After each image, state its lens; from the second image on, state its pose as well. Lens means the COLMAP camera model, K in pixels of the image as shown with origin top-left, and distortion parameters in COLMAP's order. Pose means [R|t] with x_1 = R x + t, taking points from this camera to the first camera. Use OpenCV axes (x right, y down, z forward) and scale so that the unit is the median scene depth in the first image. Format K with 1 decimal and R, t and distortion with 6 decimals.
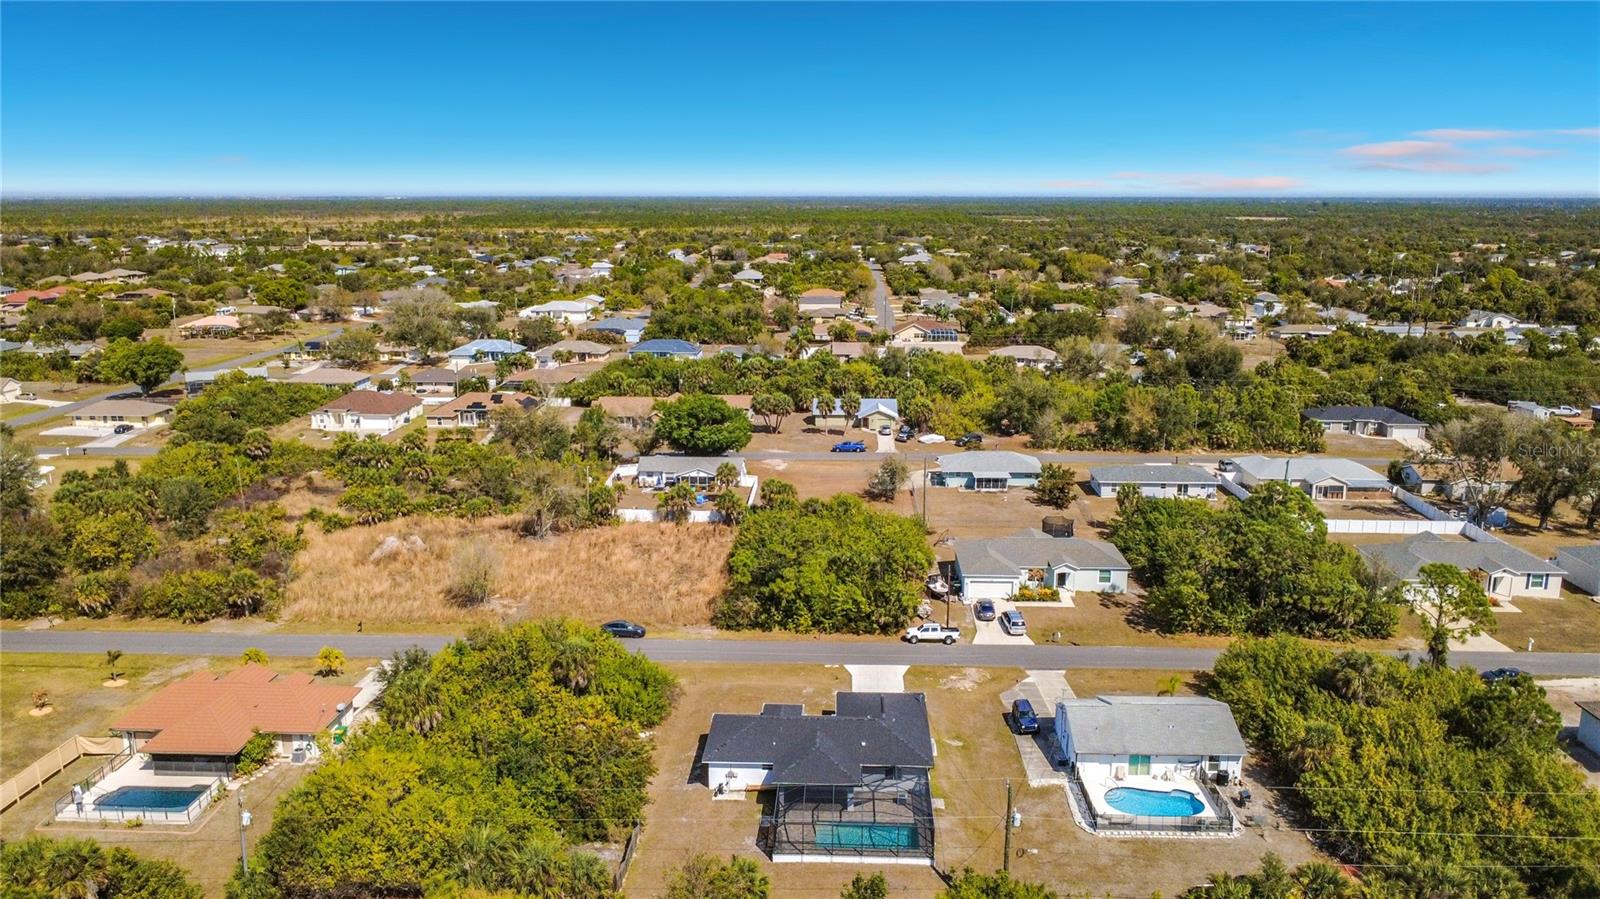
lens RADIAL K [[1184.8, 0, 799.0], [0, 1184.8, 448.8], [0, 0, 1]] dist [-0.003542, 0.001233]
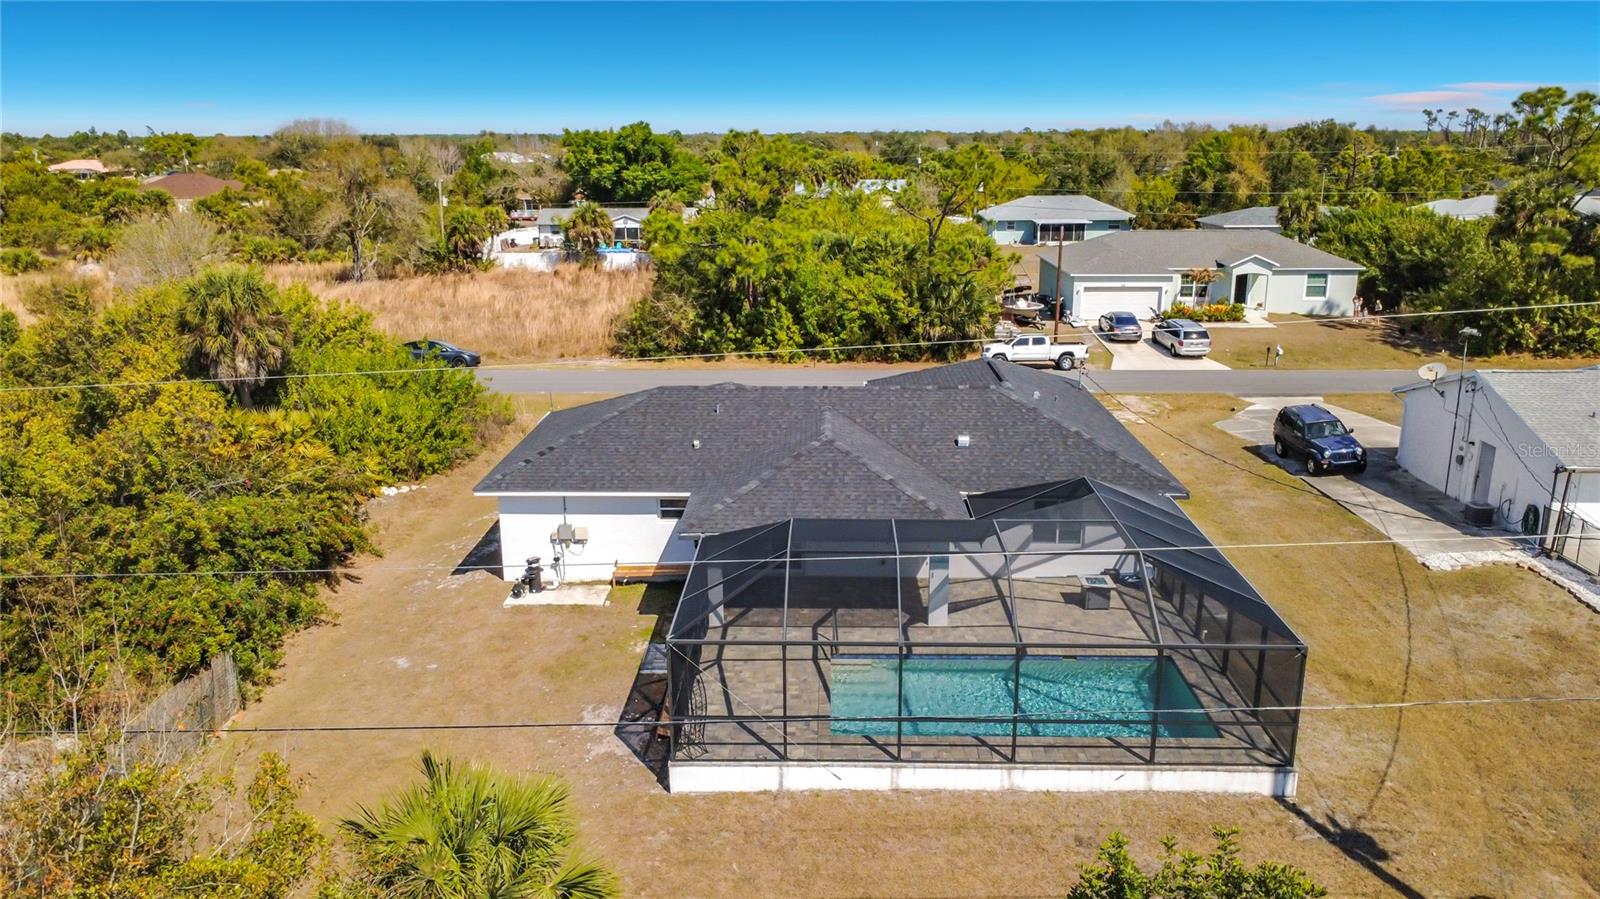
lens RADIAL K [[1166.8, 0, 800.2], [0, 1166.8, 448.3], [0, 0, 1]] dist [-0.000668, -0.001102]
pose [[0.999811, -0.010604, 0.016298, 0.001927], [0.009774, 0.998691, 0.050215, 0.154496], [-0.016809, -0.050047, 0.998605, 0.442581]]
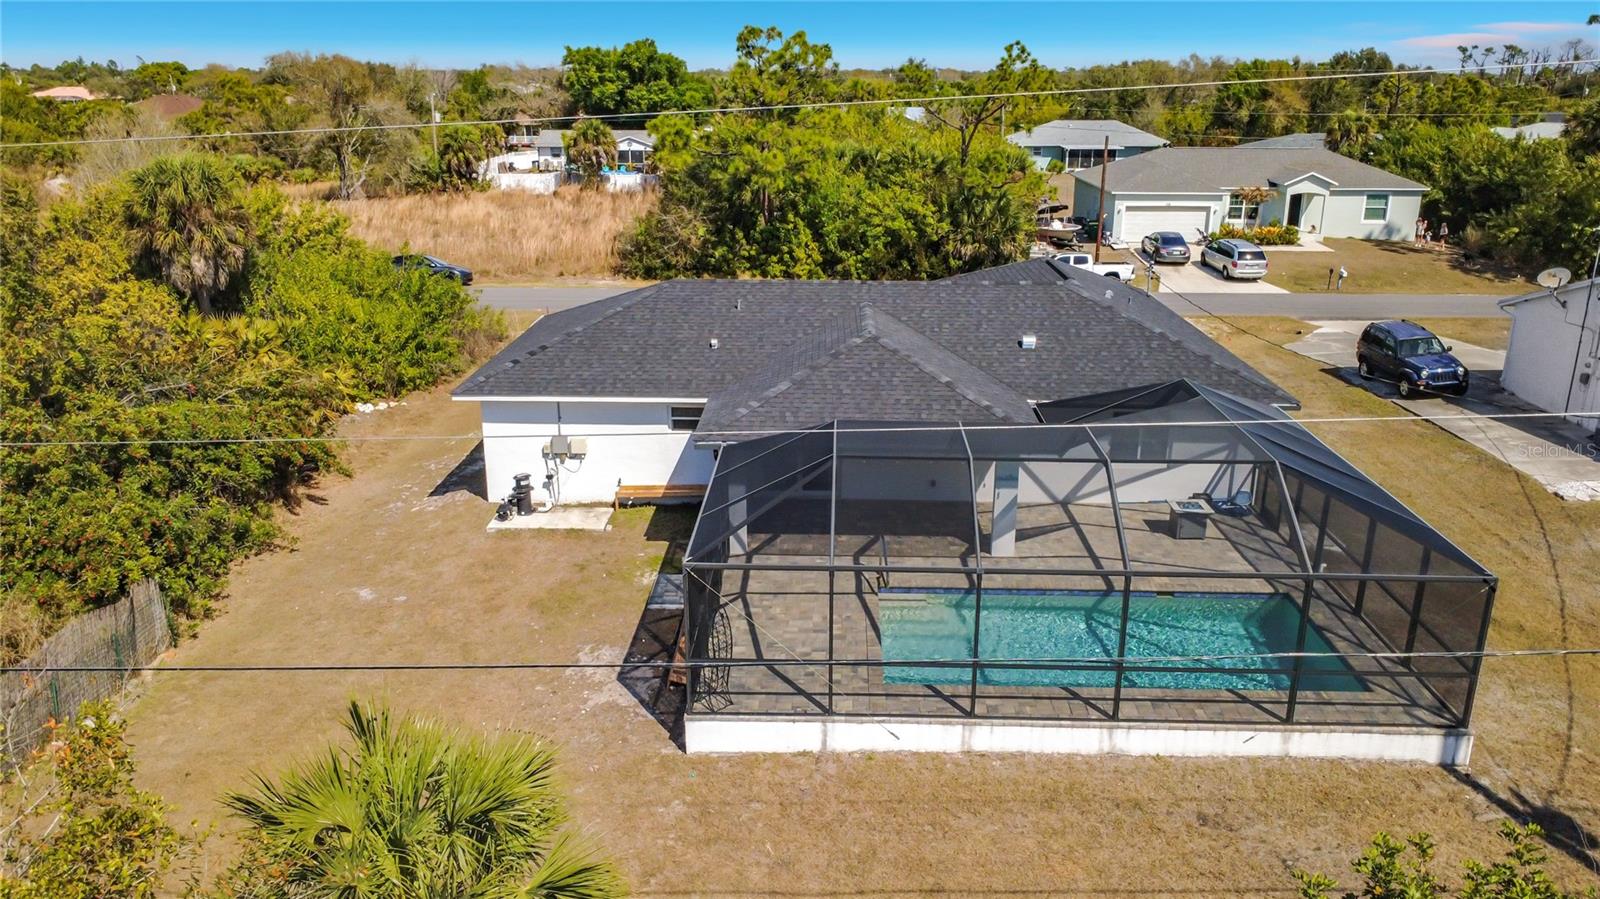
lens RADIAL K [[1179.4, 0, 800.0], [0, 1179.4, 452.5], [0, 0, 1]] dist [-0.002294, 0.002522]
pose [[0.999932, -0.002937, 0.011270, -0.002407], [0.001818, 0.995182, 0.098032, 0.163388], [-0.011504, -0.098005, 0.995119, 0.472525]]
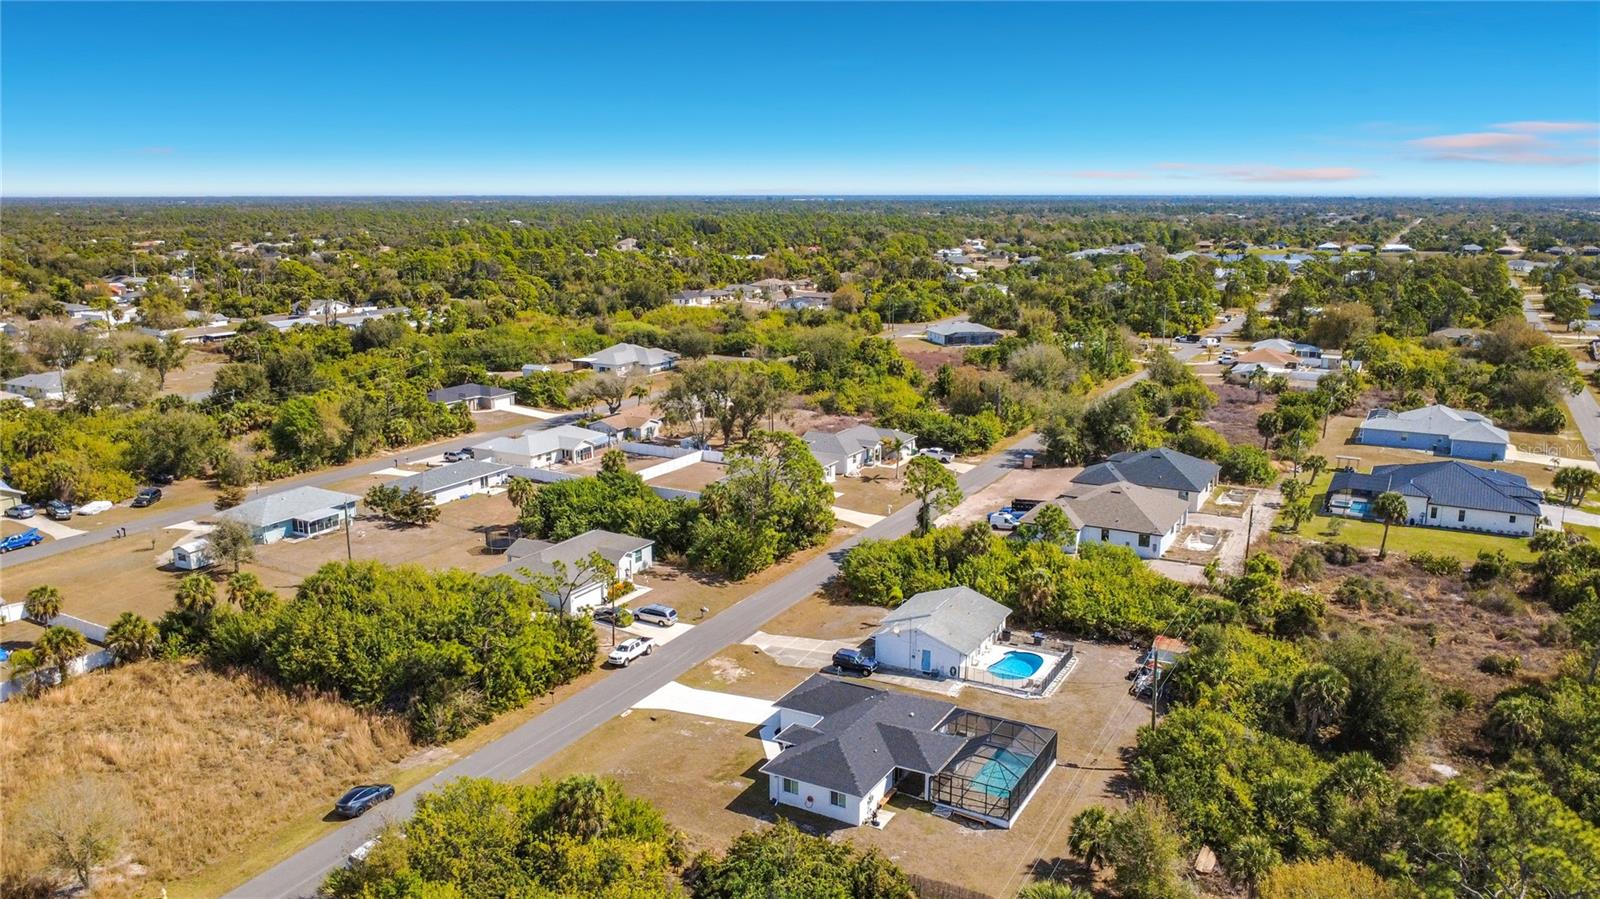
lens RADIAL K [[1179.4, 0, 800.0], [0, 1179.4, 452.5], [0, 0, 1]] dist [-0.002294, 0.002522]
pose [[0.450421, -0.196485, 0.870927, -0.555336], [0.192423, 0.973922, 0.120205, -0.076933], [-0.871834, 0.113444, 0.476484, 0.374733]]
